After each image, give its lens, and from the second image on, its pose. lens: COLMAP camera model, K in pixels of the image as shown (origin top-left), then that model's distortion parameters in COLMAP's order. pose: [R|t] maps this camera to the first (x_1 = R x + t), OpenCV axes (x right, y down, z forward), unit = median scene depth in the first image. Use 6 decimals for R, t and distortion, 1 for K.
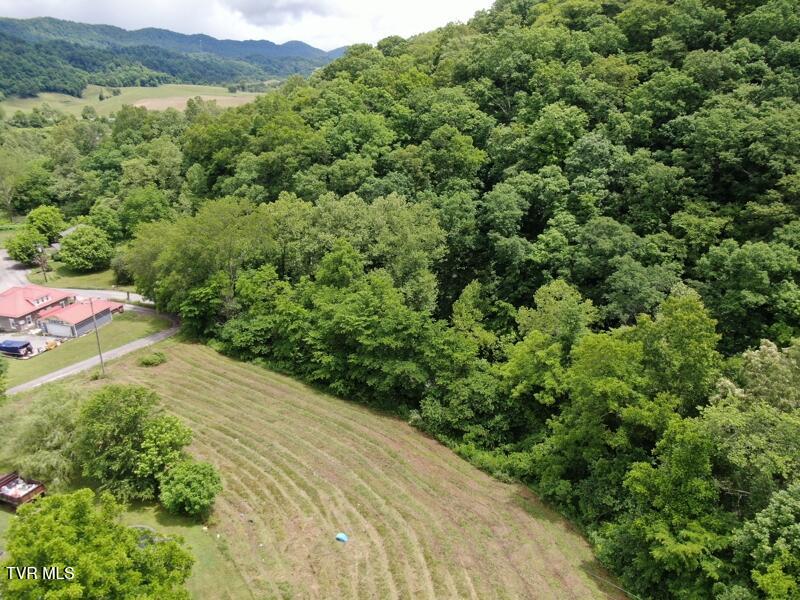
lens RADIAL K [[580.2, 0, 400.5], [0, 580.2, 298.0], [0, 0, 1]] dist [-0.010459, 0.001614]
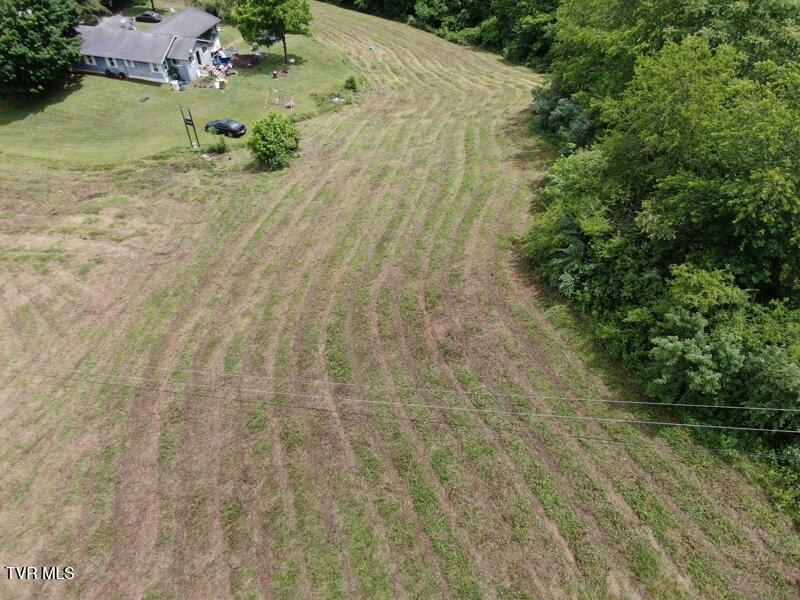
lens RADIAL K [[580.2, 0, 399.0], [0, 580.2, 297.3], [0, 0, 1]] dist [-0.010459, 0.001614]
pose [[0.999986, -0.004713, -0.002577, -0.005493], [0.005352, 0.914894, 0.403658, 0.210563], [0.000455, -0.403666, 0.914907, -0.570058]]
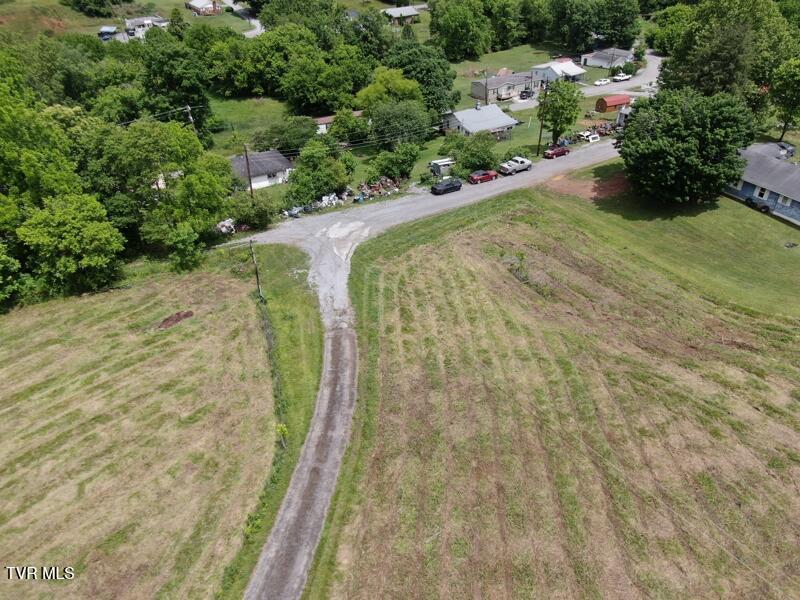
lens RADIAL K [[580.2, 0, 400.0], [0, 580.2, 301.4], [0, 0, 1]] dist [-0.010459, 0.001614]
pose [[0.724834, 0.397120, -0.562948, -0.267857], [-0.232483, 0.910206, 0.342748, 0.214603], [0.648511, -0.117559, 0.752072, -0.552696]]
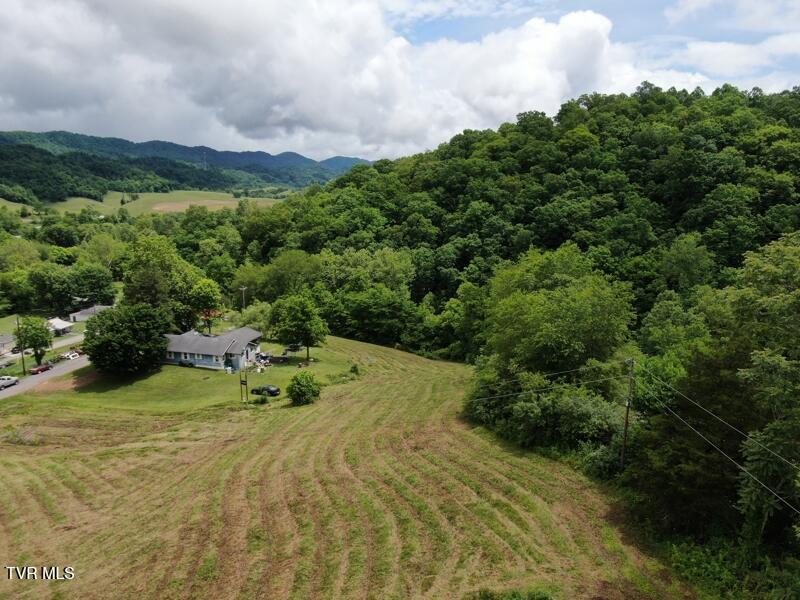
lens RADIAL K [[580.2, 0, 400.8], [0, 580.2, 295.5], [0, 0, 1]] dist [-0.010459, 0.001614]
pose [[0.999778, -0.002310, 0.020949, -0.005368], [0.005929, 0.984659, -0.174391, 0.315462], [-0.020224, 0.174476, 0.984454, -0.850224]]
